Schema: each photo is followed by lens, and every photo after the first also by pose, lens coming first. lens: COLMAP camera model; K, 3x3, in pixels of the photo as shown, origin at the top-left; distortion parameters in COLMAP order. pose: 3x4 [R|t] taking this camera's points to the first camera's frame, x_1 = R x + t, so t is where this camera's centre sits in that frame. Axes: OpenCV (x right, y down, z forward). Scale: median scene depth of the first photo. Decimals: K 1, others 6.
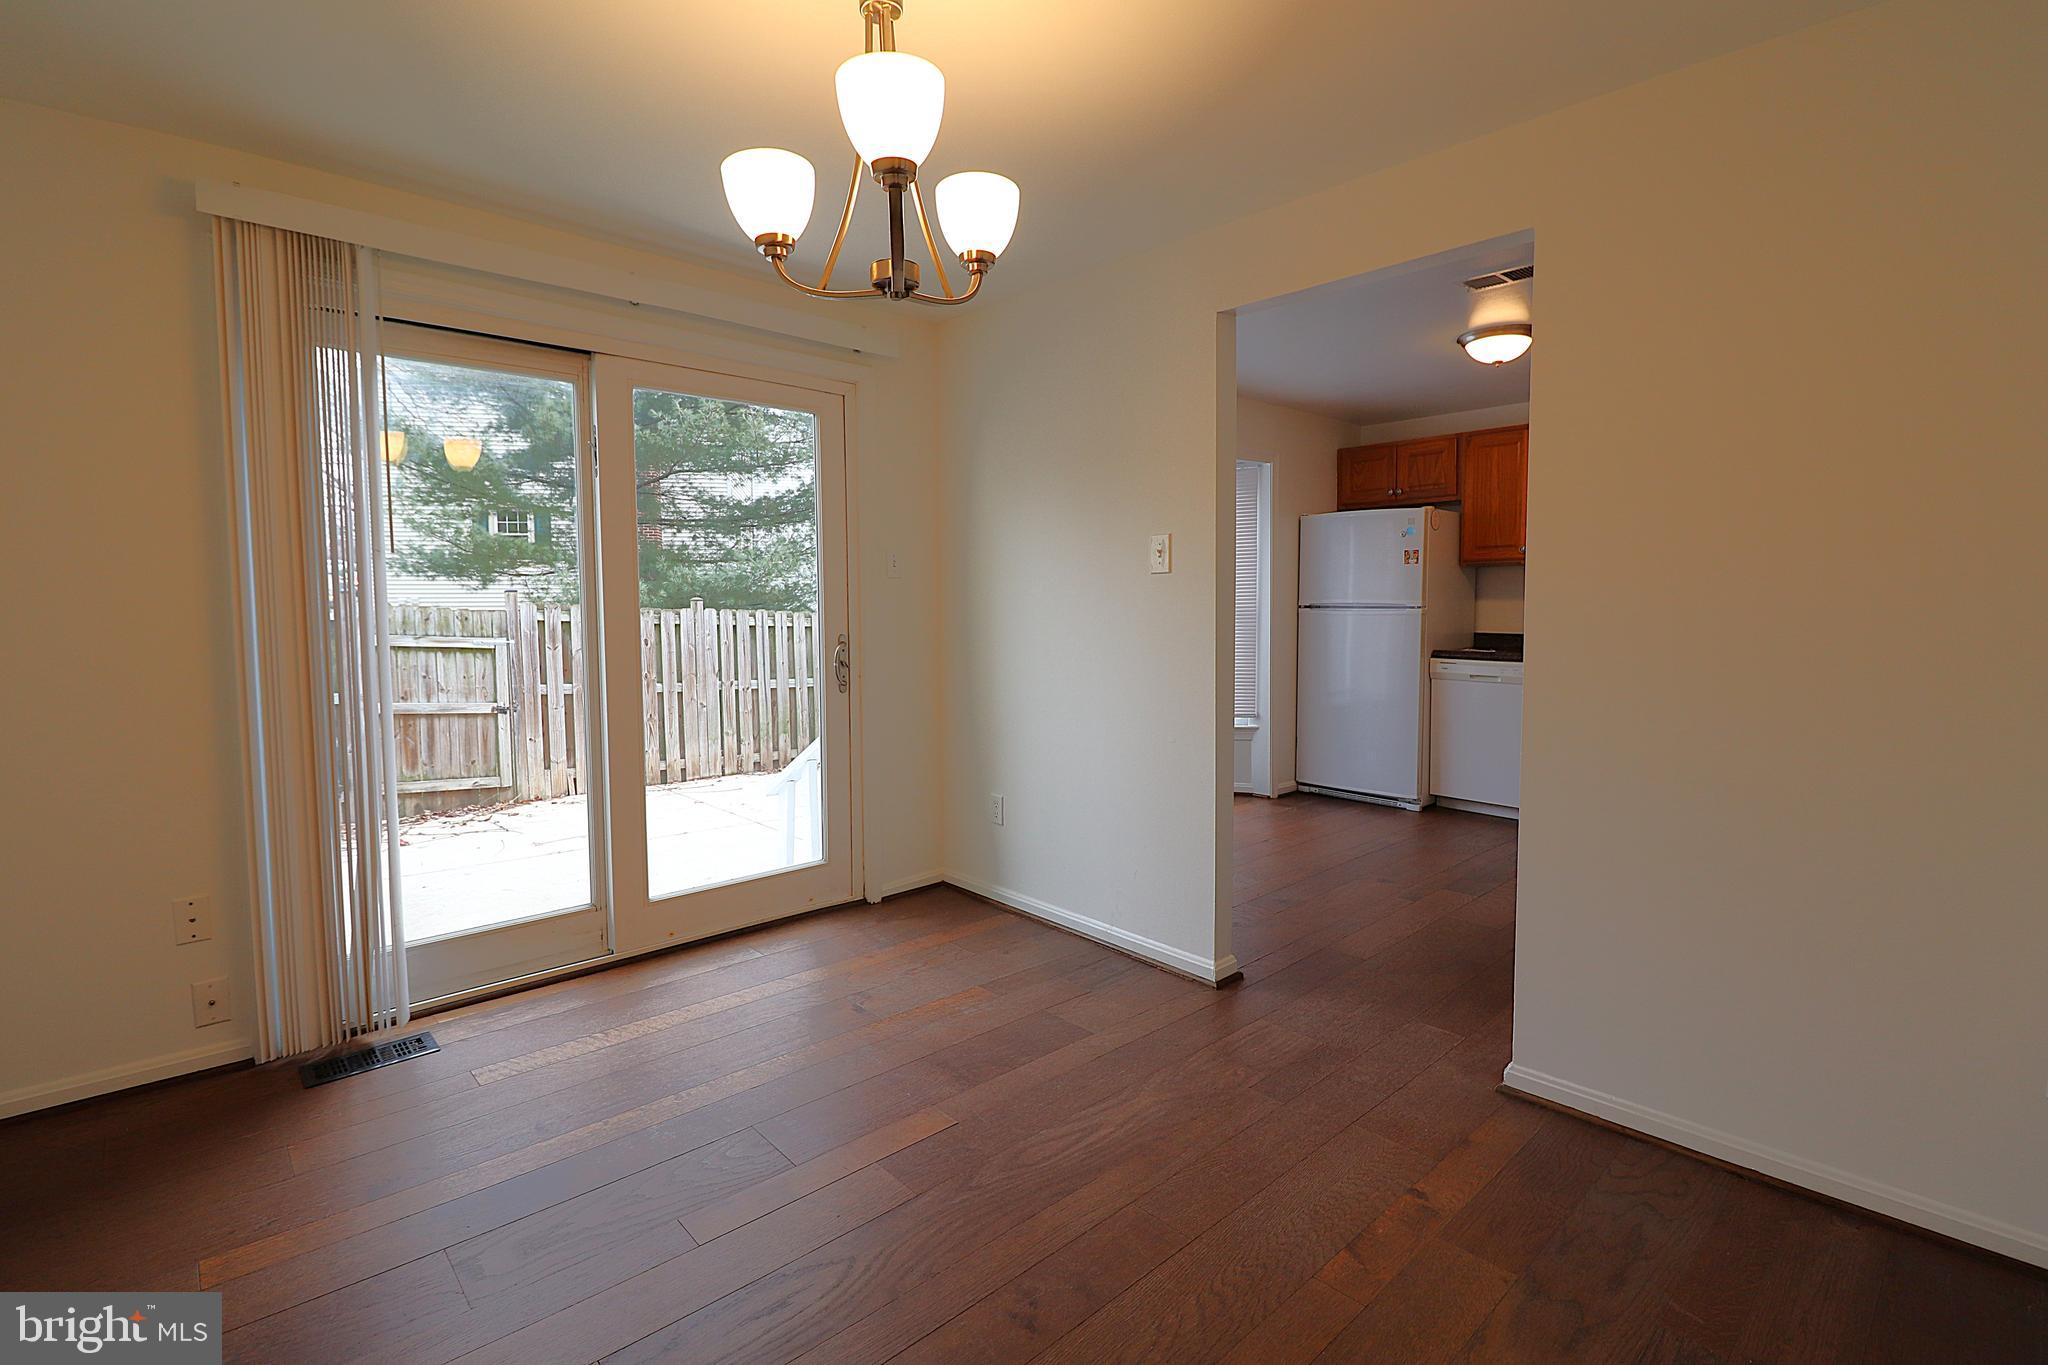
lens RADIAL K [[950.3, 0, 1028.7], [0, 950.3, 663.0], [0, 0, 1]] dist [-0.009976, -0.005544]
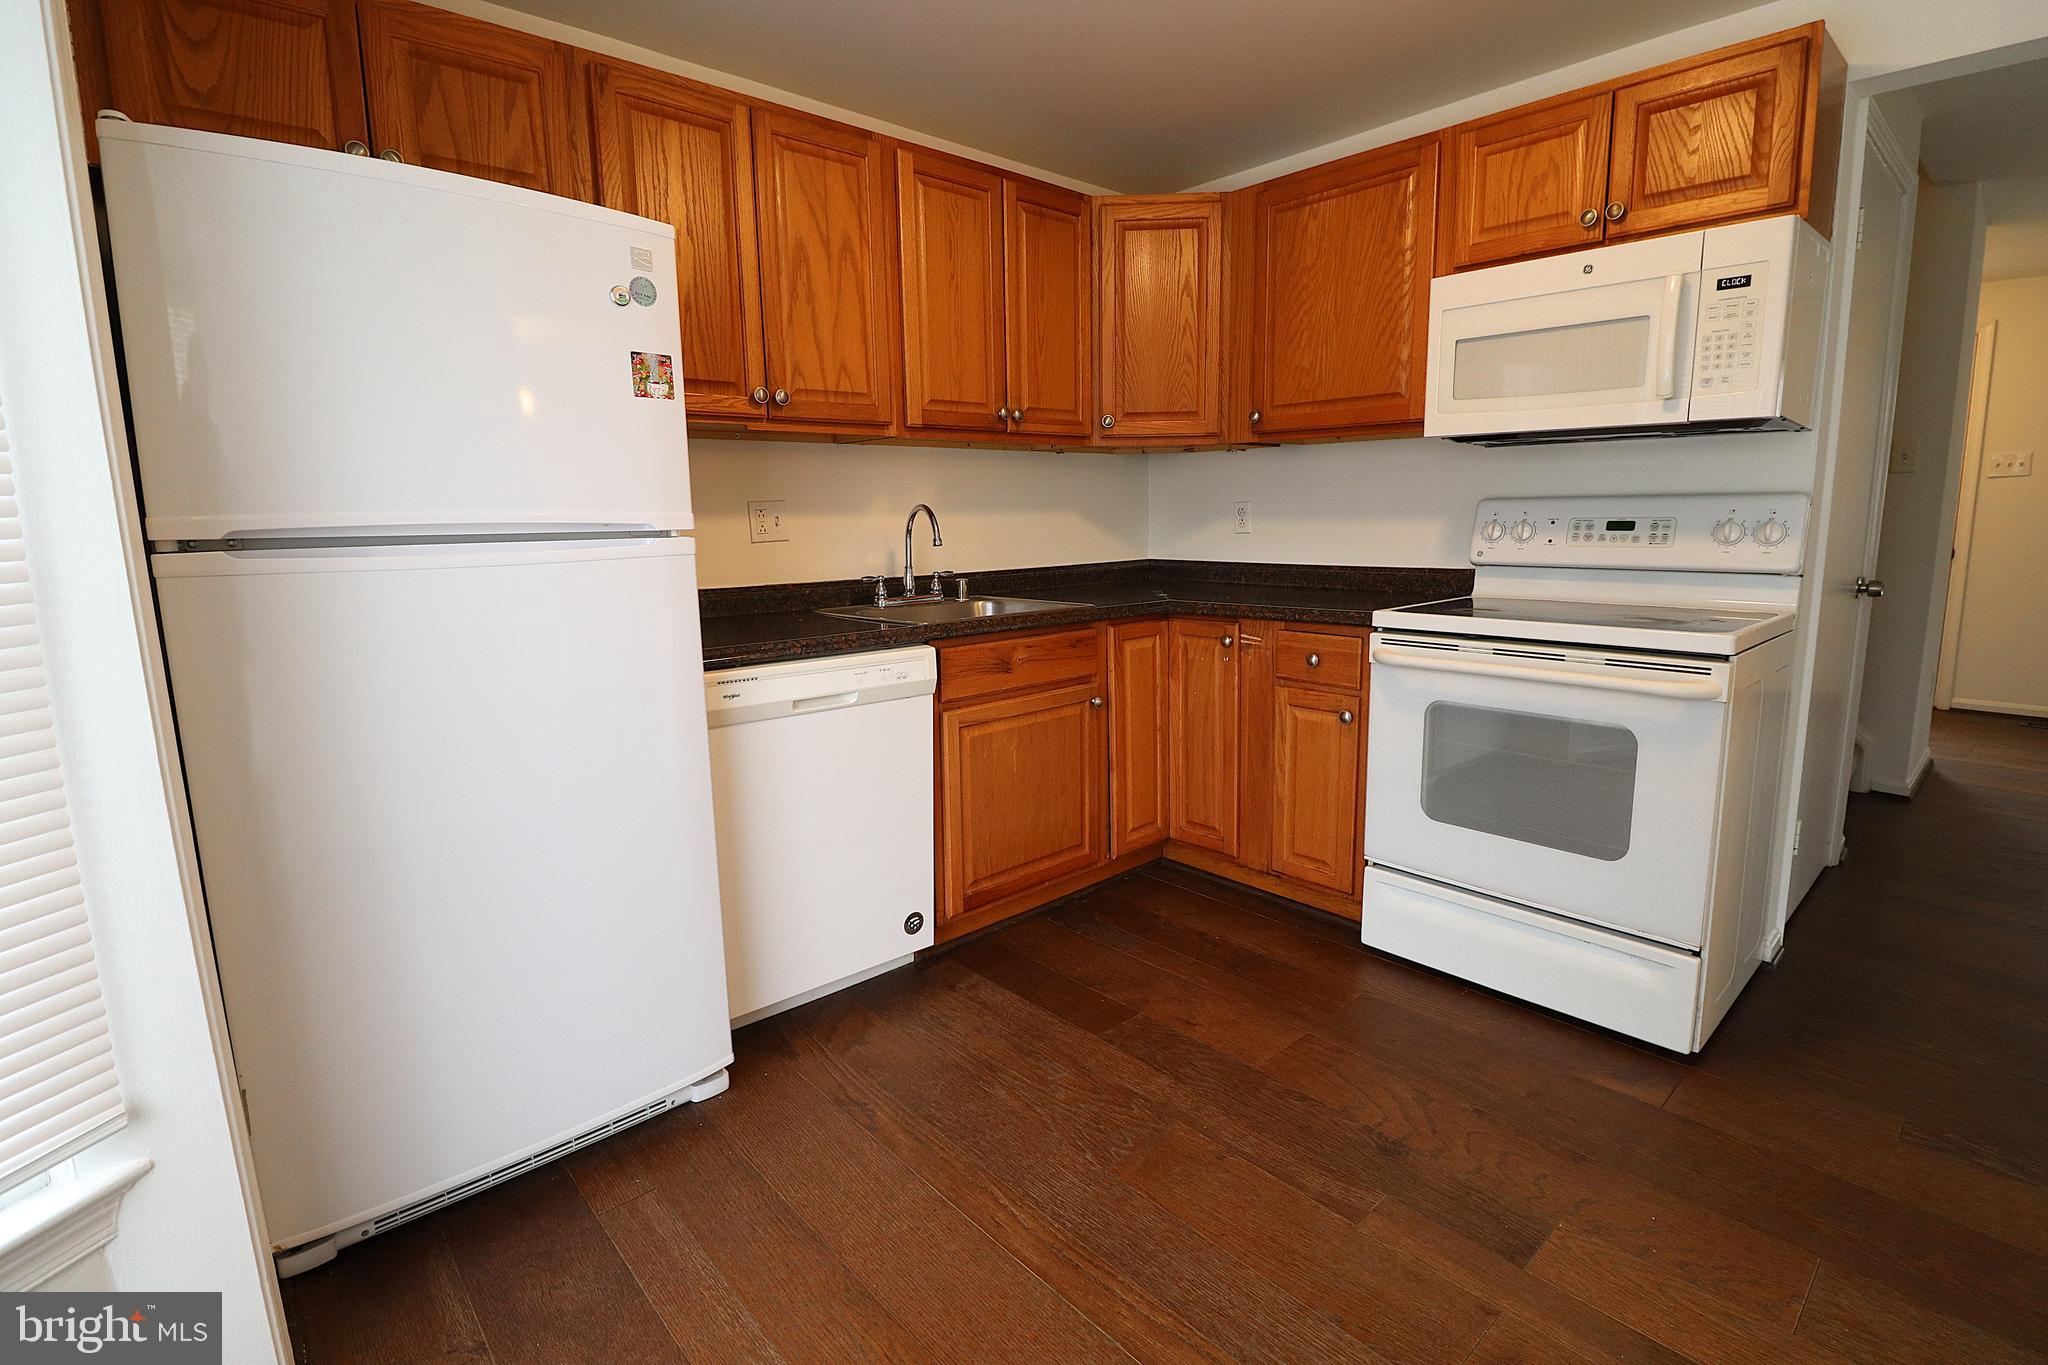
lens RADIAL K [[950.3, 0, 1030.5], [0, 950.3, 665.4], [0, 0, 1]] dist [-0.009976, -0.005544]
pose [[0.014284, -0.152333, 0.988226, 0.069826], [0.083769, 0.985035, 0.150630, -0.050403], [-0.996383, 0.080632, 0.026831, 0.833411]]
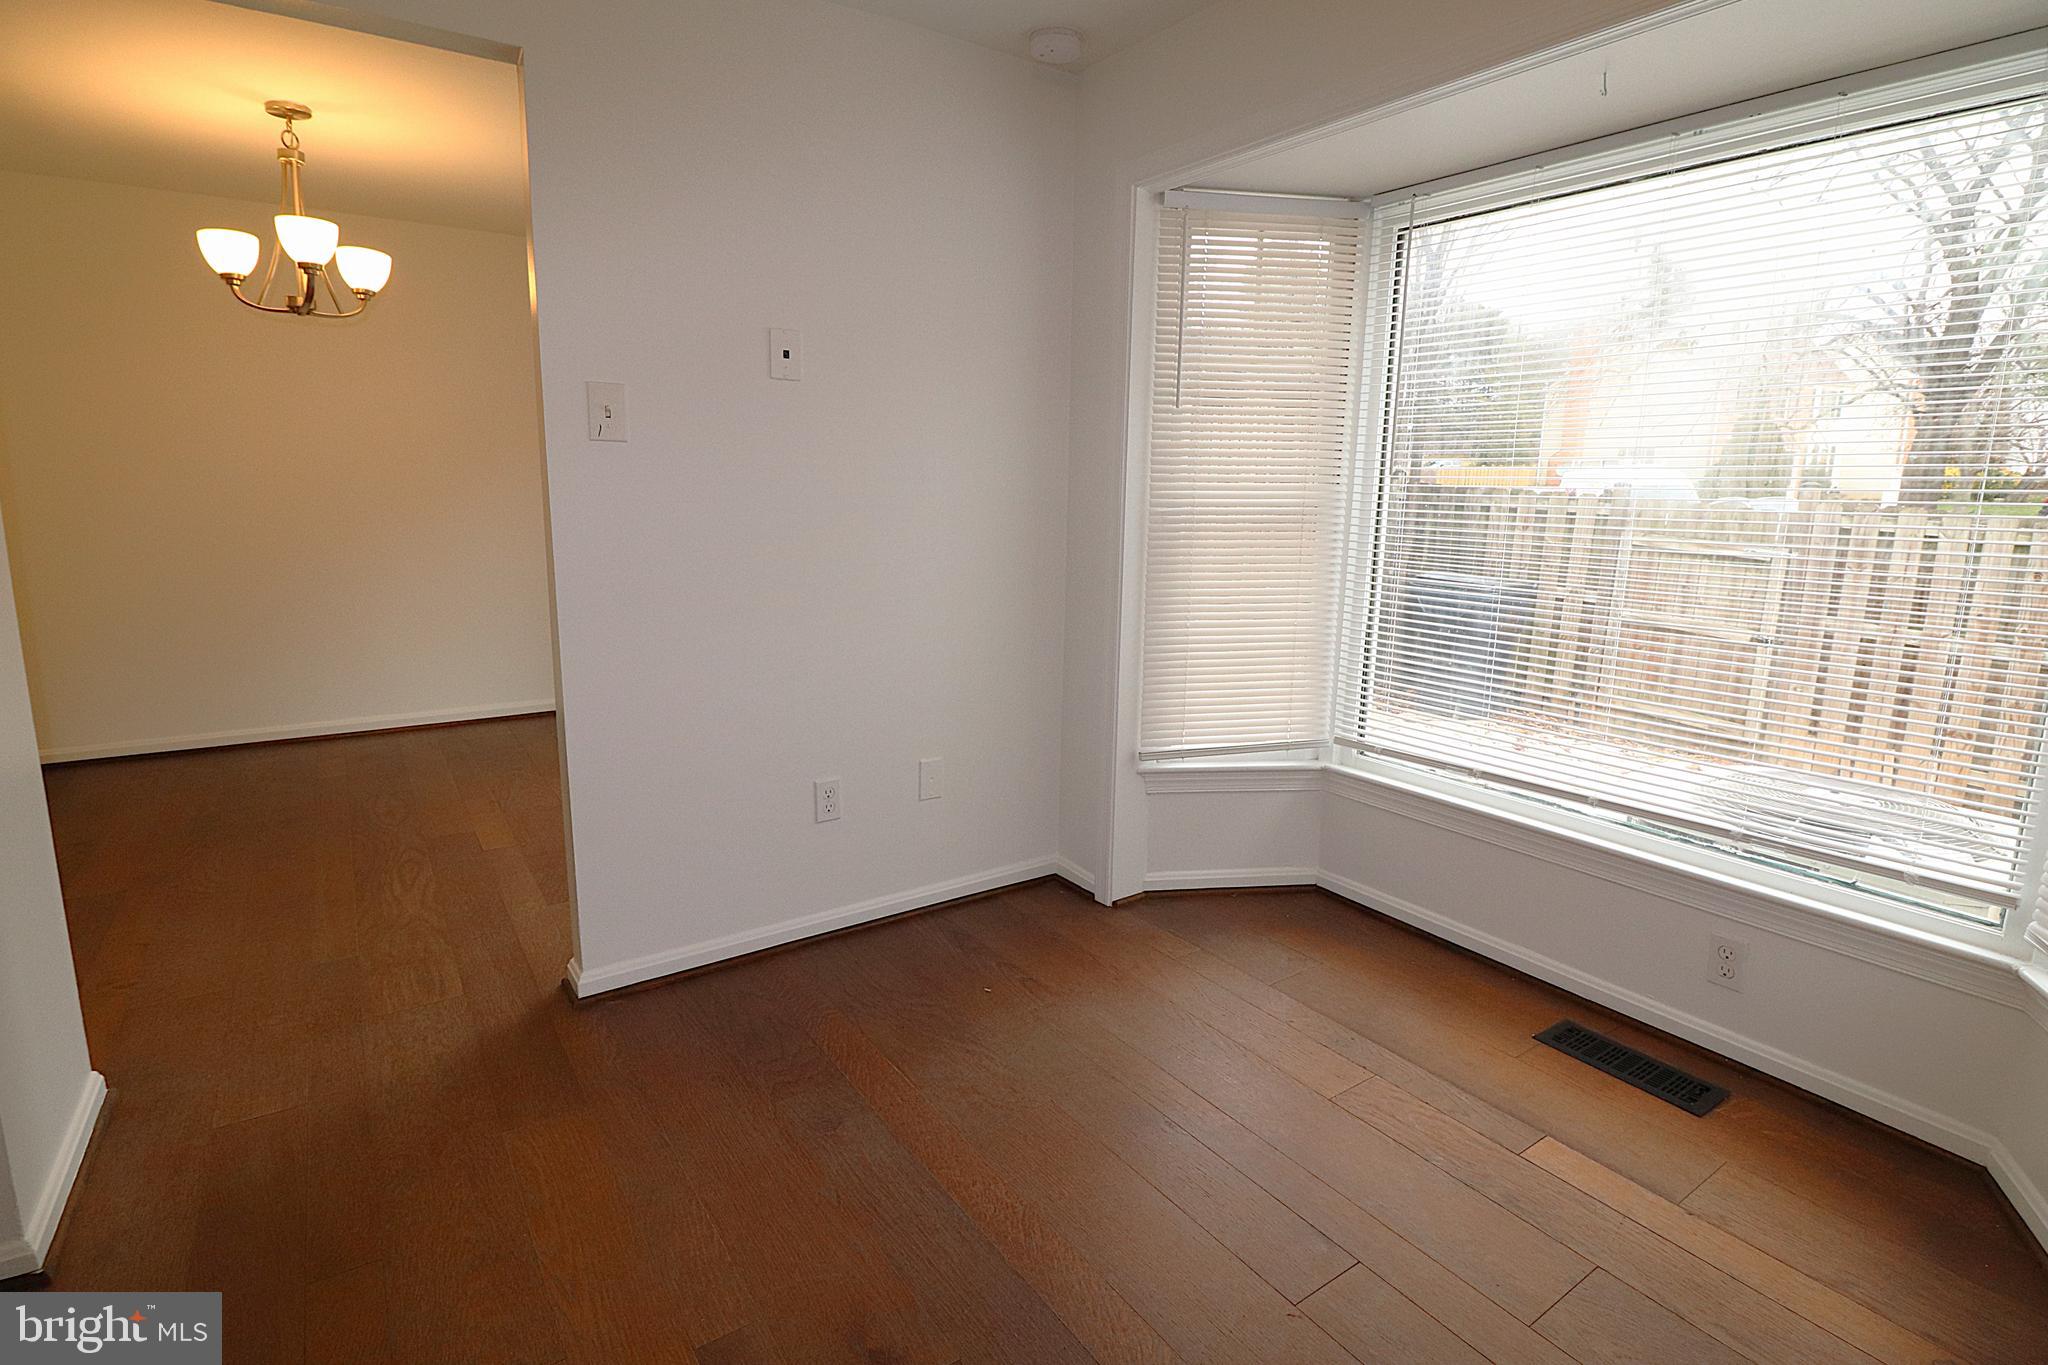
lens RADIAL K [[1008.5, 0, 1020.5], [0, 1008.5, 664.4], [0, 0, 1]] dist [-0.006500, -0.000849]
pose [[-0.149228, 0.176577, -0.972909, 0.489886], [-0.081713, 0.978358, 0.190099, -0.057033], [0.985421, 0.107867, -0.131570, 0.783020]]
